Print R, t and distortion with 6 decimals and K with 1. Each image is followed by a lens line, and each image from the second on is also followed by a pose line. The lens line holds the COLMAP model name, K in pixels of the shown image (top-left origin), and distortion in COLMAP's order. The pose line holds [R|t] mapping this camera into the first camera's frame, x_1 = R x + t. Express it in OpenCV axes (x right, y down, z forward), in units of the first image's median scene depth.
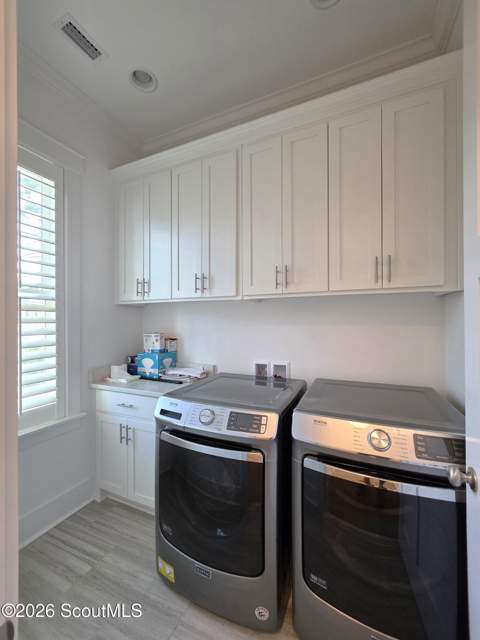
lens RADIAL K [[254.6, 0, 242.8], [0, 254.6, 319.6], [0, 0, 1]] dist [-0.002714, 0.000156]
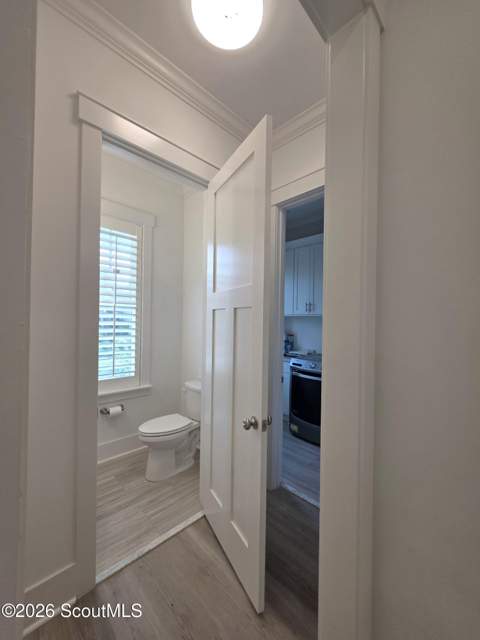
lens RADIAL K [[254.6, 0, 240.3], [0, 254.6, 320.8], [0, 0, 1]] dist [-0.002714, 0.000156]
pose [[0.931481, 0.016469, -0.363417, 0.062747], [-0.018356, 0.999830, -0.001741, -0.021588], [0.363327, 0.008293, 0.931625, -1.042872]]
